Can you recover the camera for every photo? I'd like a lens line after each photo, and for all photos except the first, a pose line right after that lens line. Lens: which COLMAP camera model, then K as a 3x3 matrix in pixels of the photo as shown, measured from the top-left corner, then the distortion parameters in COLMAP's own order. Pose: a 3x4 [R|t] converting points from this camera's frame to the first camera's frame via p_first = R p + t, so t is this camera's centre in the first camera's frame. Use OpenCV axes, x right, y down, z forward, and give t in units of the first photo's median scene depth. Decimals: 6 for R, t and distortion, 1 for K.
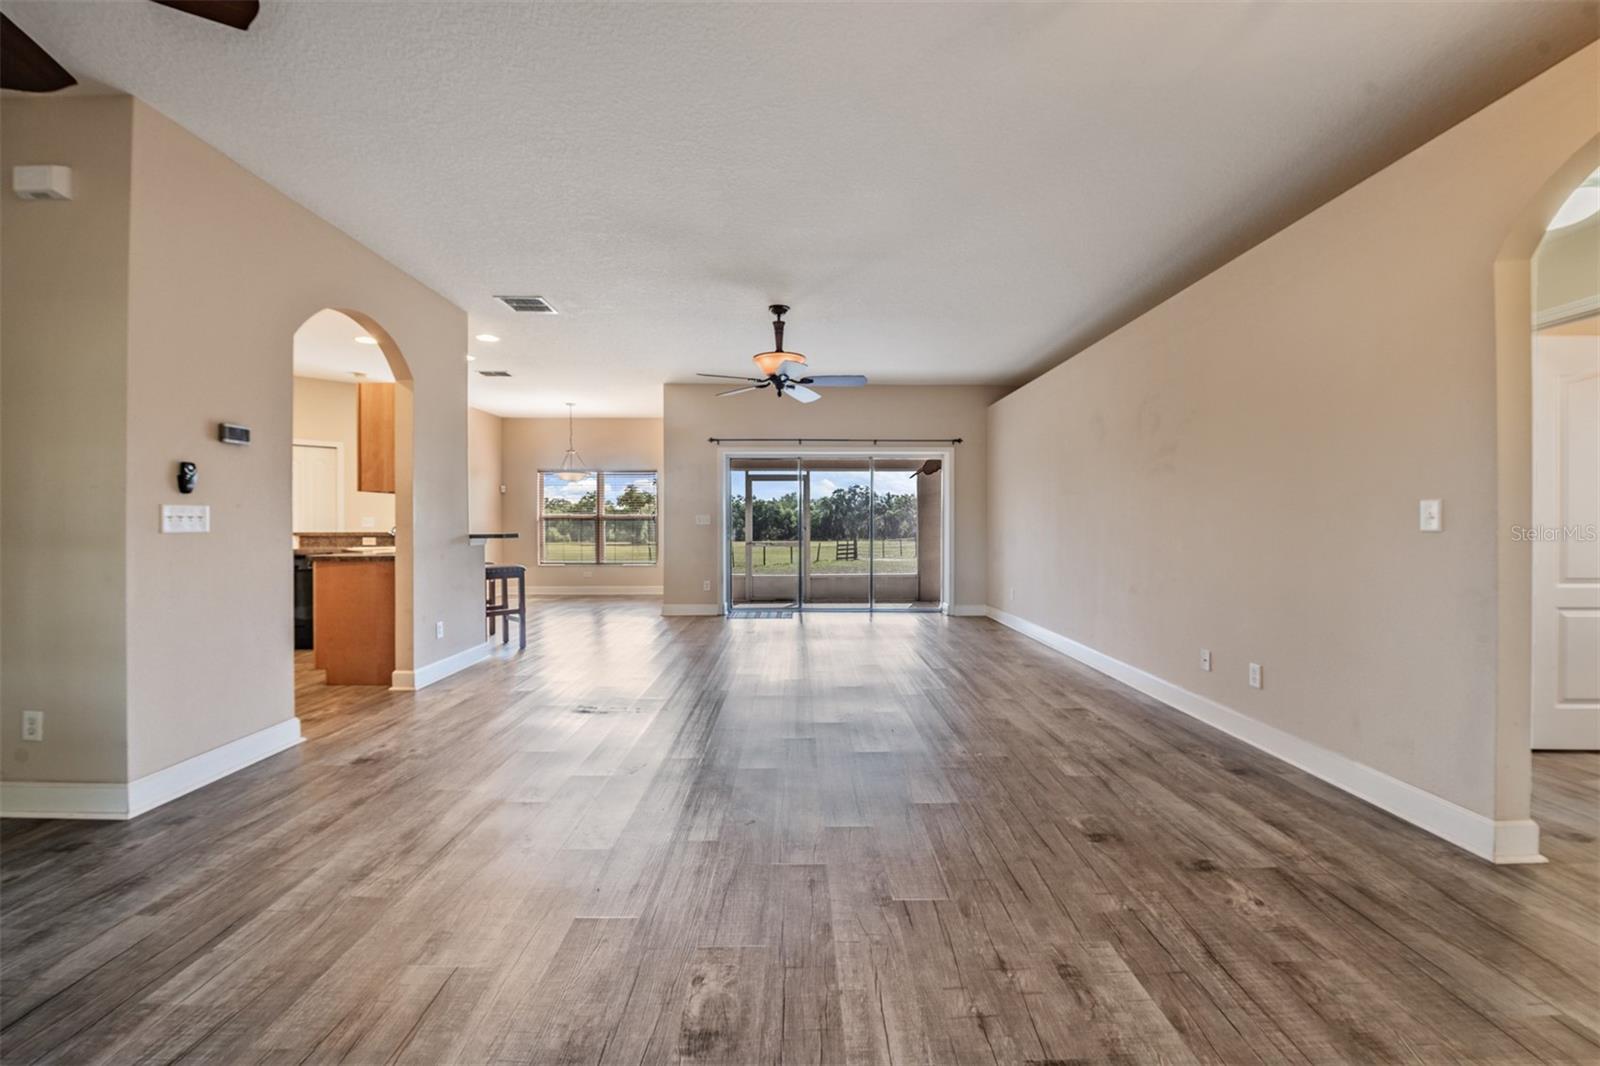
lens RADIAL K [[634.3, 0, 805.3], [0, 634.3, 523.6], [0, 0, 1]] dist [-0.015120, 0.001372]
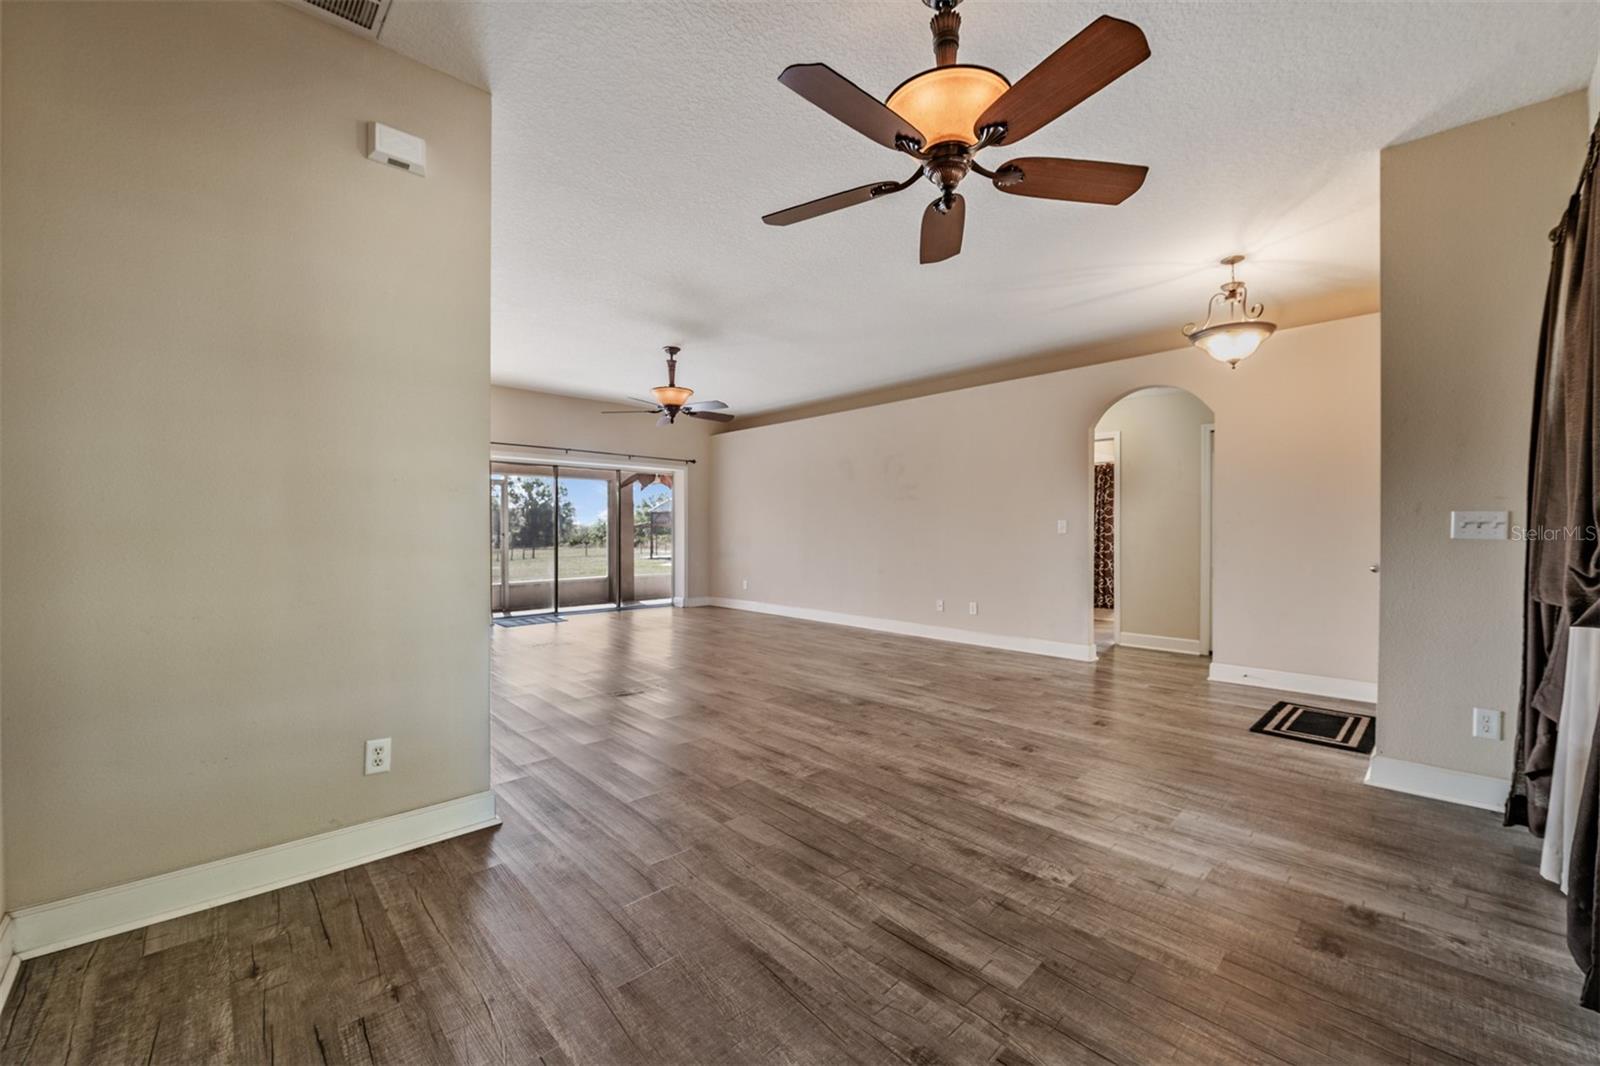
lens RADIAL K [[634.3, 0, 810.5], [0, 634.3, 535.8], [0, 0, 1]] dist [-0.015120, 0.001372]
pose [[0.714094, -0.003821, 0.700040, -0.691942], [-0.001903, 0.999971, 0.007400, 0.002148], [-0.700048, -0.006616, 0.714065, -0.033988]]
